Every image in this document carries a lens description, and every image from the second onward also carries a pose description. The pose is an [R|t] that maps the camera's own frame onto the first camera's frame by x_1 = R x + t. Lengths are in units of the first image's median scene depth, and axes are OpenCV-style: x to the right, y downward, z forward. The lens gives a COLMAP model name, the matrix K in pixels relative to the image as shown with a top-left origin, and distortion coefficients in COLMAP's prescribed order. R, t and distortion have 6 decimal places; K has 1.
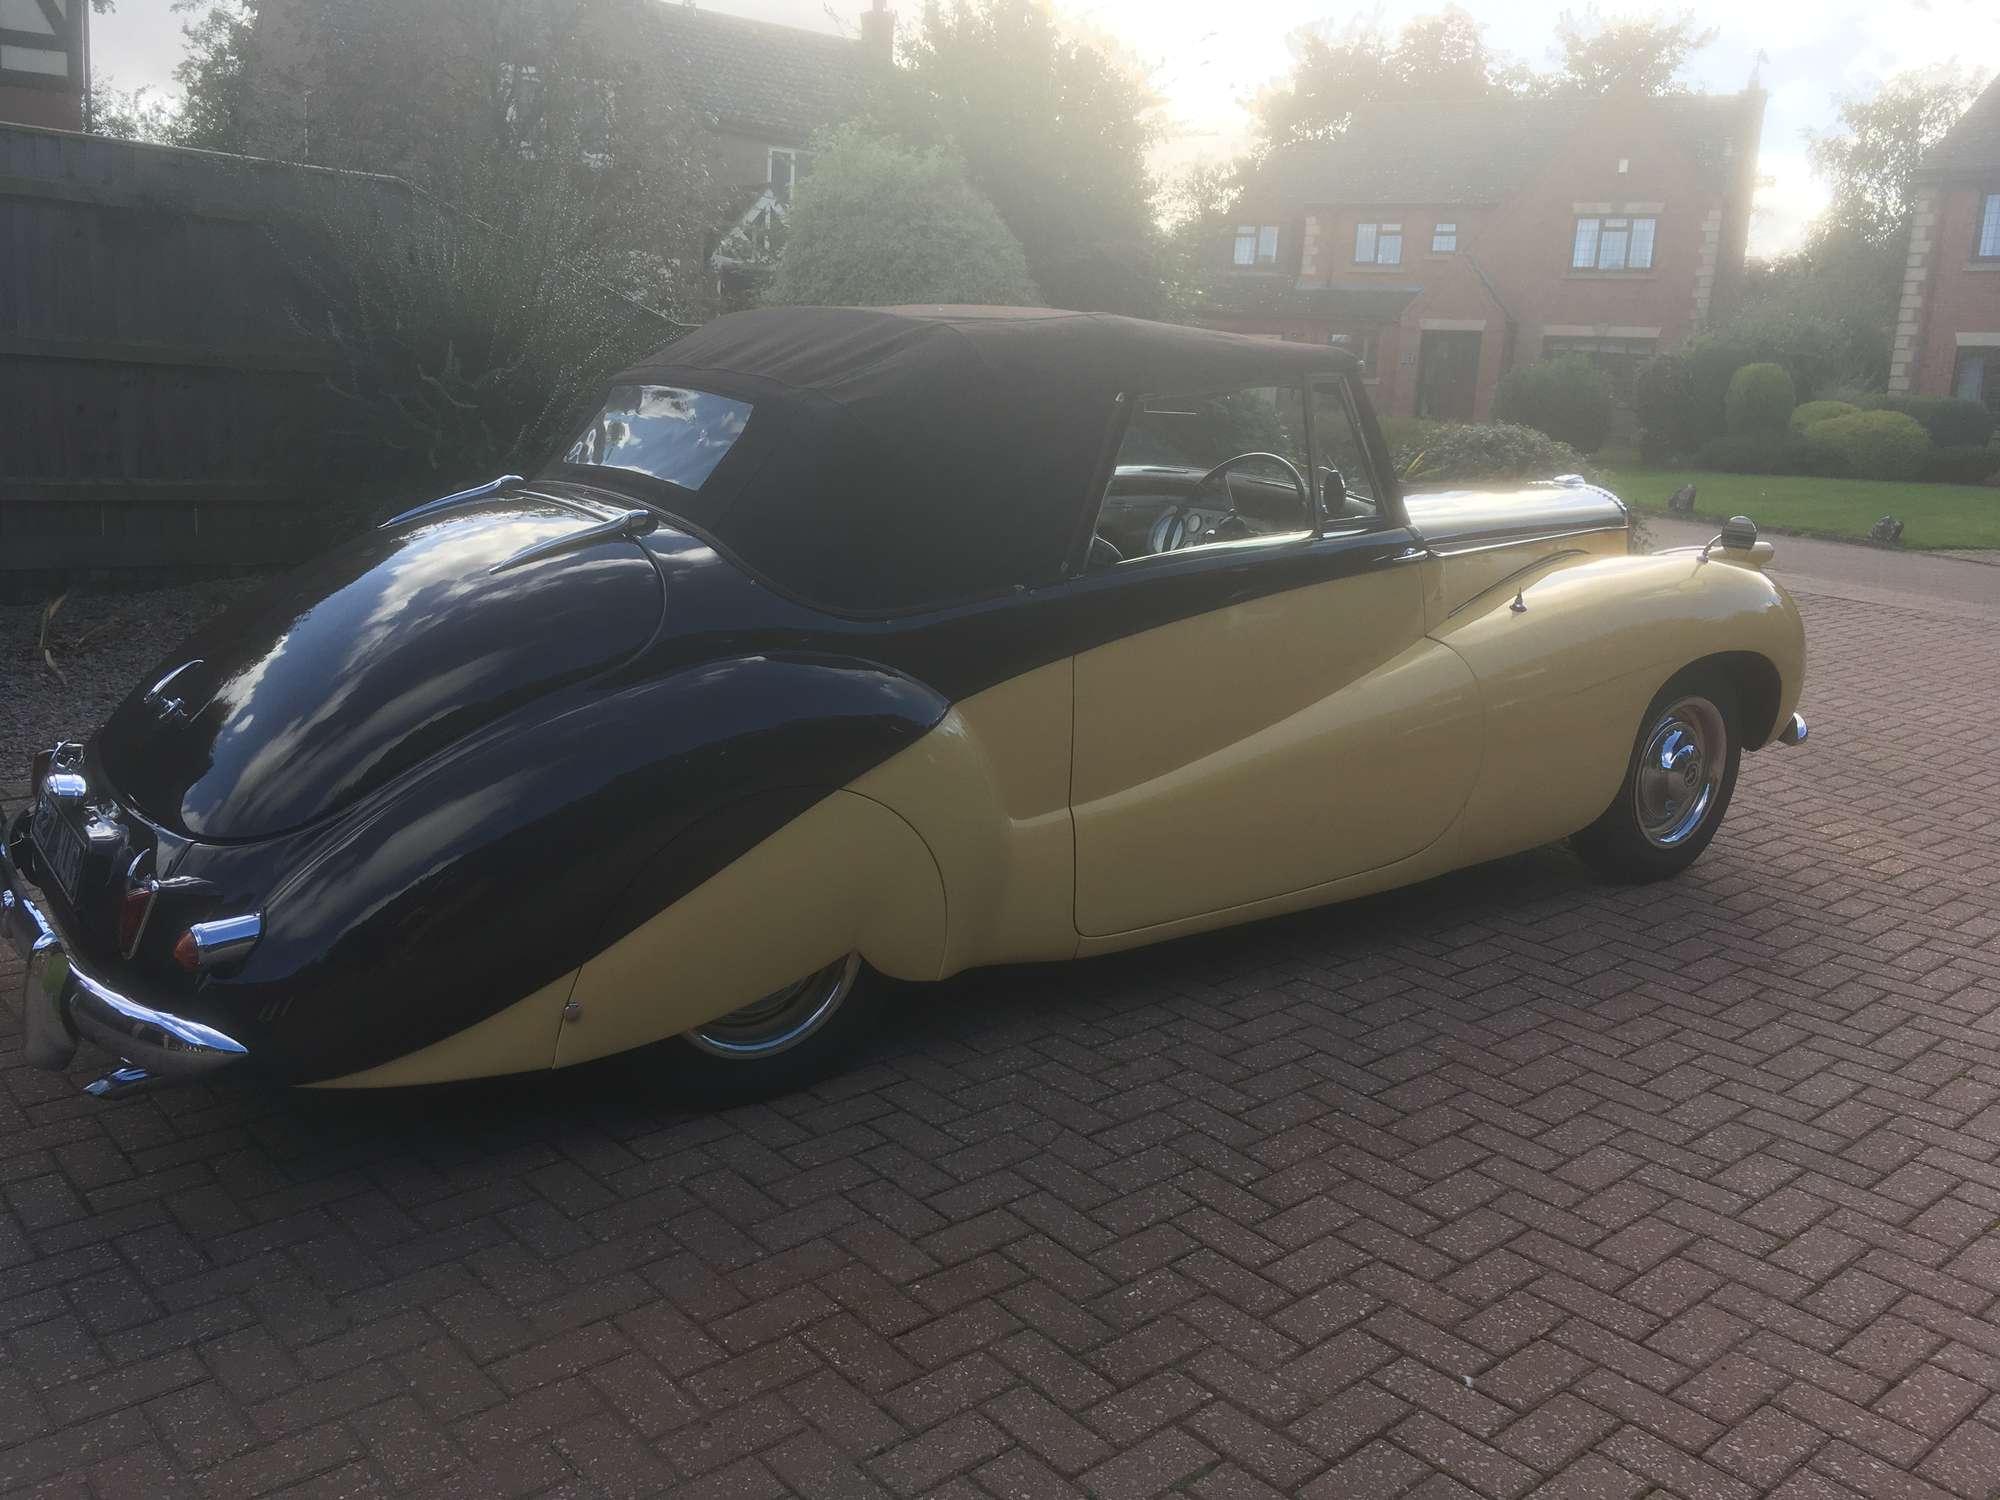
lens RADIAL K [[1693.3, 0, 994.8], [0, 1693.3, 745.6], [0, 0, 1]] dist [0.073287, -0.104168]
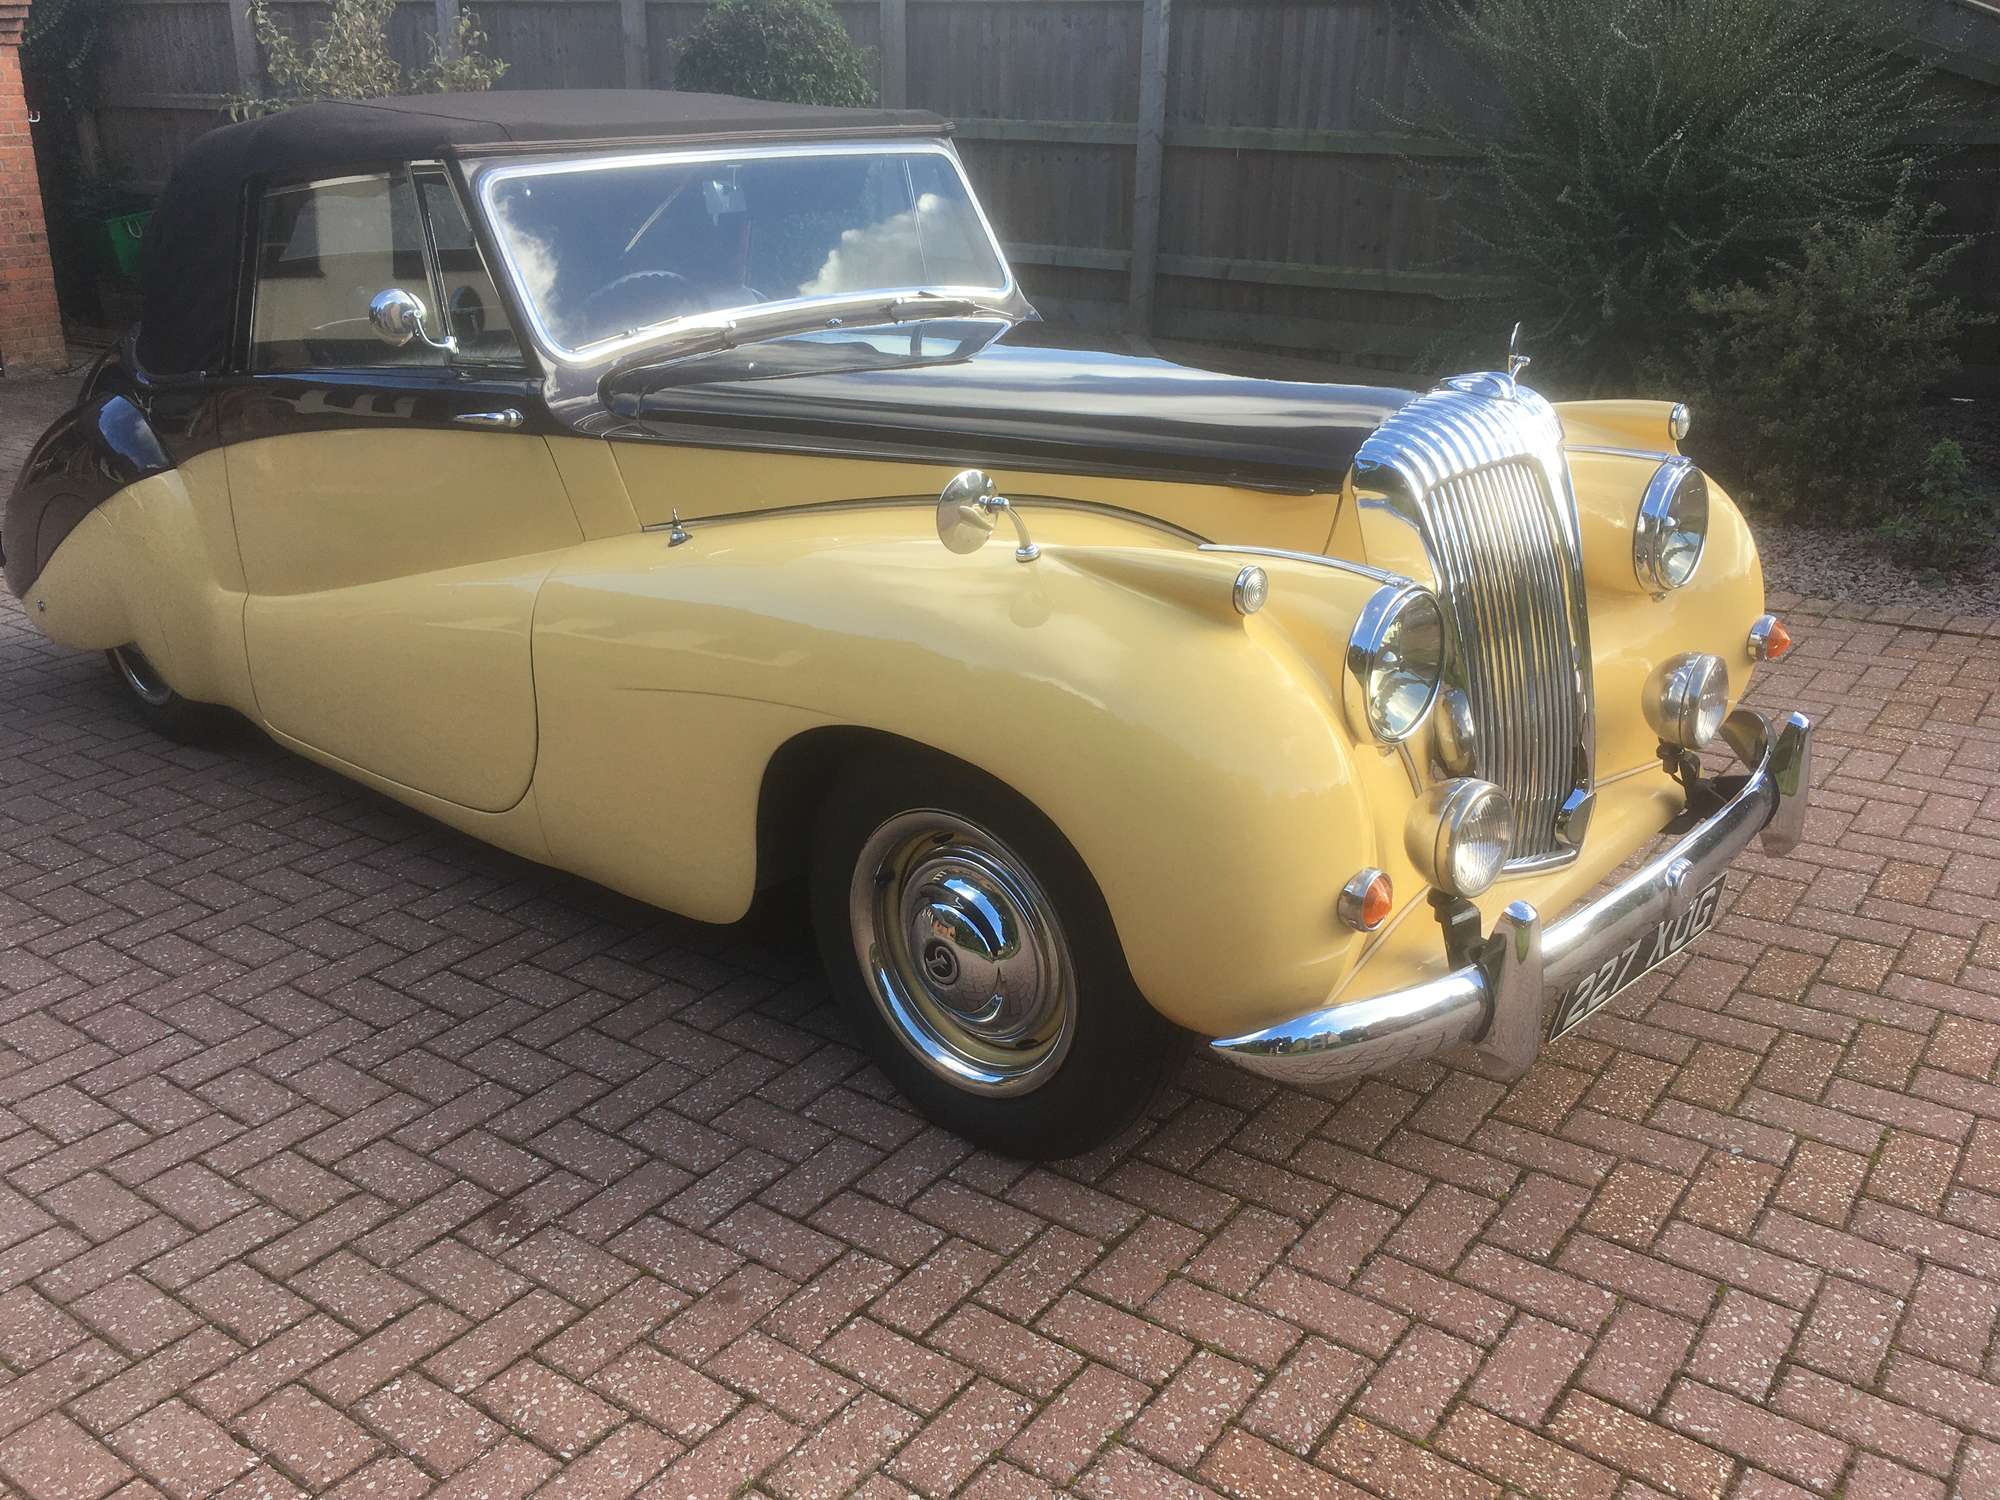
lens RADIAL K [[1693.3, 0, 996.4], [0, 1693.3, 755.3], [0, 0, 1]] dist [0.073287, -0.104168]
pose [[0.223105, 0.309747, -0.924273, 1.101889], [-0.196021, 0.943060, 0.268726, -0.233379], [0.954882, 0.121223, 0.271118, 1.110662]]
